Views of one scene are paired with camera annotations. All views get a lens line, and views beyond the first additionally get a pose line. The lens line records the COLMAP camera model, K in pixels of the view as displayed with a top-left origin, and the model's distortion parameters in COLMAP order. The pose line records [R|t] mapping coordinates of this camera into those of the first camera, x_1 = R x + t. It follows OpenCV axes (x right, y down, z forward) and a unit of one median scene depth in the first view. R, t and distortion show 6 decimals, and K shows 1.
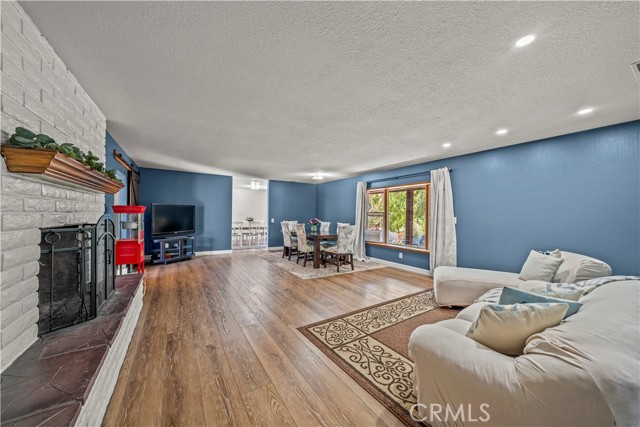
lens RADIAL K [[229.9, 0, 320.2], [0, 229.9, 216.4], [0, 0, 1]] dist [-0.006630, -0.000010]
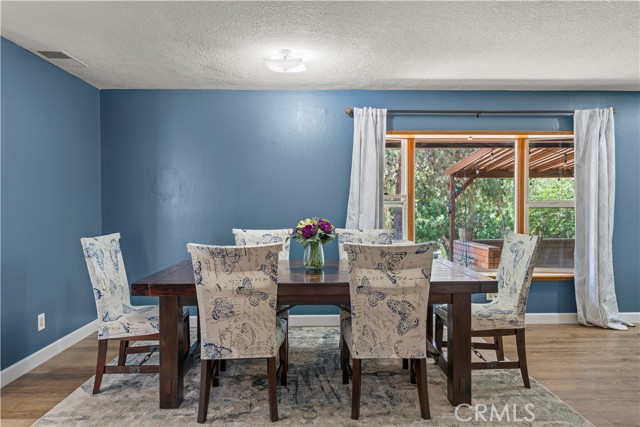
lens RADIAL K [[435.8, 0, 318.2], [0, 435.8, 209.7], [0, 0, 1]] dist [0.005181, -0.005369]
pose [[0.516541, -0.026462, 0.855853, -1.070763], [0.015021, 0.999649, 0.021842, -0.025932], [-0.856130, 0.001574, 0.516757, 1.766541]]
